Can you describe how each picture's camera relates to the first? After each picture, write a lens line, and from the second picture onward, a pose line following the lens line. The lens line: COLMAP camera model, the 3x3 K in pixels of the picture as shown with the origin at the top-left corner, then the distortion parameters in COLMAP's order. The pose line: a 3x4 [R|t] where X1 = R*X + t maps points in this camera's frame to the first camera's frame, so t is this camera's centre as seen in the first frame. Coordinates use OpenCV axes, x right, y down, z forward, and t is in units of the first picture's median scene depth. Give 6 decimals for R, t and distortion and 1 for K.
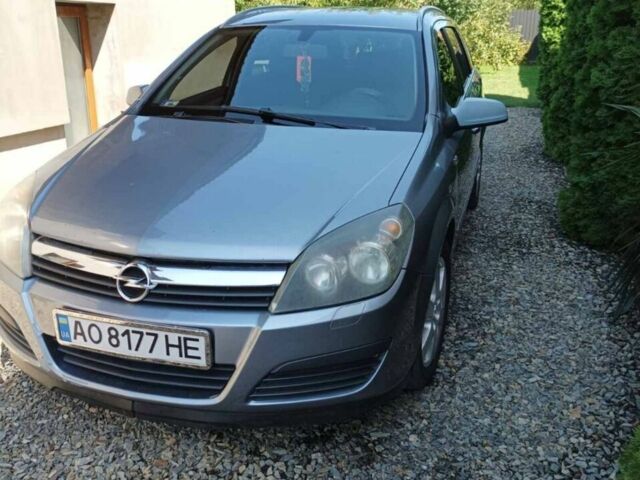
lens RADIAL K [[588.9, 0, 317.2], [0, 588.9, 227.0], [0, 0, 1]] dist [0.016273, -0.001474]
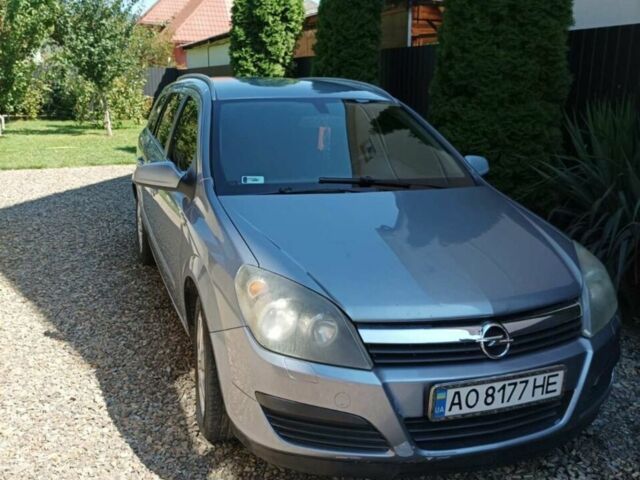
lens RADIAL K [[581.0, 0, 320.0], [0, 581.0, 240.0], [0, 0, 1]] dist [0.015570, -0.004876]
pose [[0.822769, -0.137435, 0.551509, -1.111105], [0.172058, 0.985023, -0.011218, -0.130349], [-0.541708, 0.104121, 0.834093, 0.245051]]
